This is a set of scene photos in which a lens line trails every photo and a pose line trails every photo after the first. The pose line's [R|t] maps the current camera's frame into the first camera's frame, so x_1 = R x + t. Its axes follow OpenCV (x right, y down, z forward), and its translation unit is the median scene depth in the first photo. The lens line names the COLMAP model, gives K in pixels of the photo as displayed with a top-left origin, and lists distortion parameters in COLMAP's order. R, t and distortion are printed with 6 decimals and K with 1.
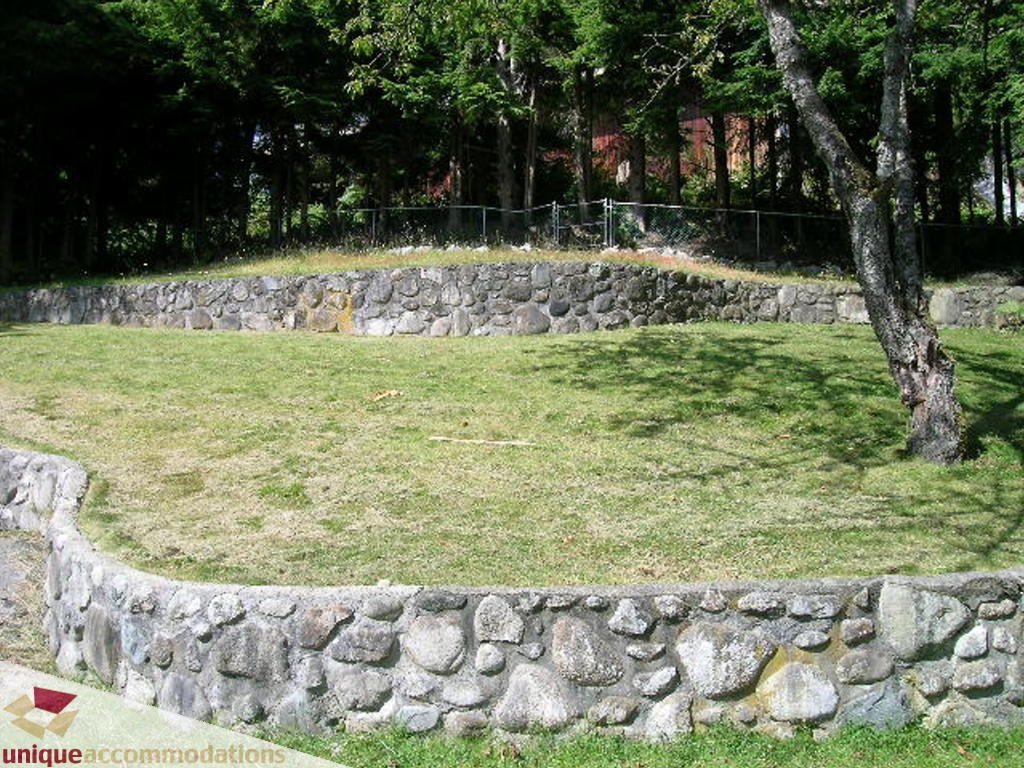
lens RADIAL K [[843.9, 0, 519.7], [0, 843.9, 377.1], [0, 0, 1]] dist [-0.150562, 0.123677]
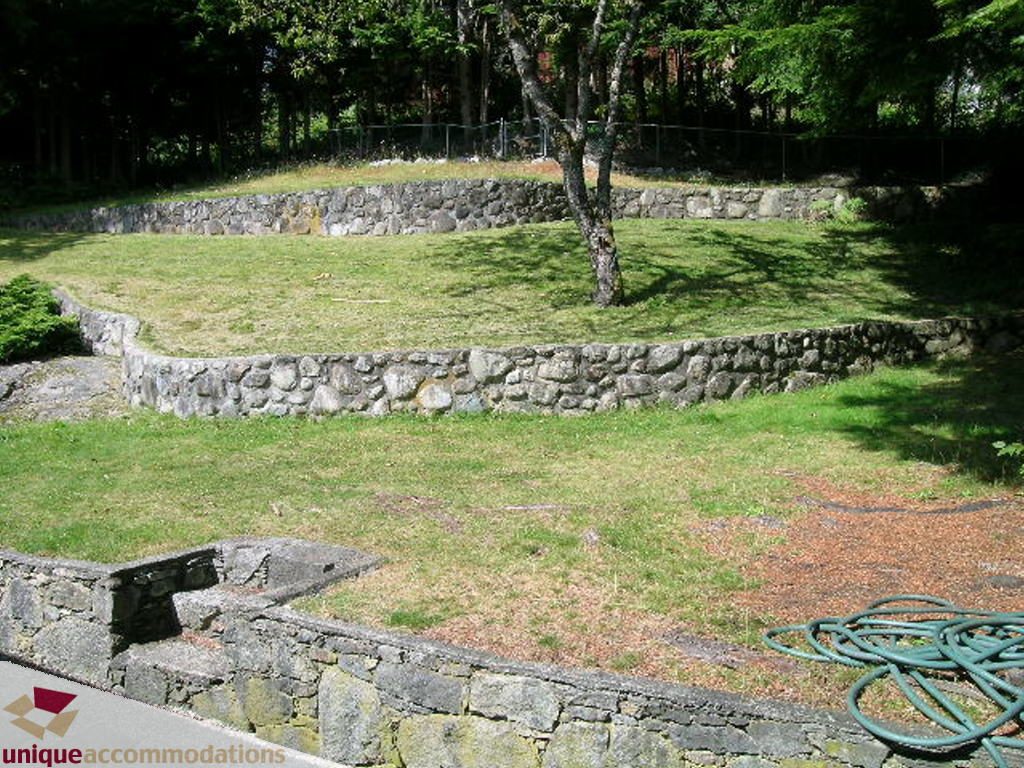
lens RADIAL K [[843.9, 0, 509.6], [0, 843.9, 377.1], [0, 0, 1]] dist [-0.150562, 0.123677]
pose [[0.997548, -0.009481, -0.069334, 0.334041], [0.018546, 0.991171, 0.131289, 0.010391], [0.067477, -0.132253, 0.988917, -0.618453]]
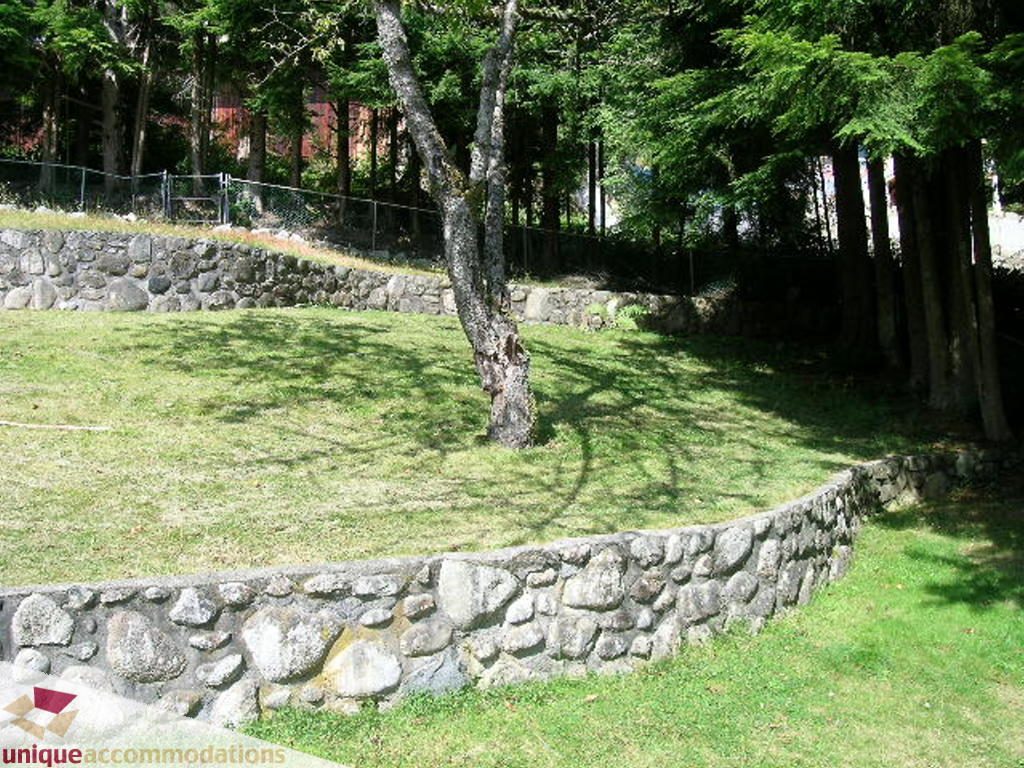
lens RADIAL K [[843.9, 0, 528.7], [0, 843.9, 374.9], [0, 0, 1]] dist [-0.150562, 0.123677]
pose [[0.898001, 0.023585, 0.439361, 0.027414], [-0.029947, 0.999523, 0.007553, -0.000952], [-0.438973, -0.019940, 0.898279, -0.013183]]
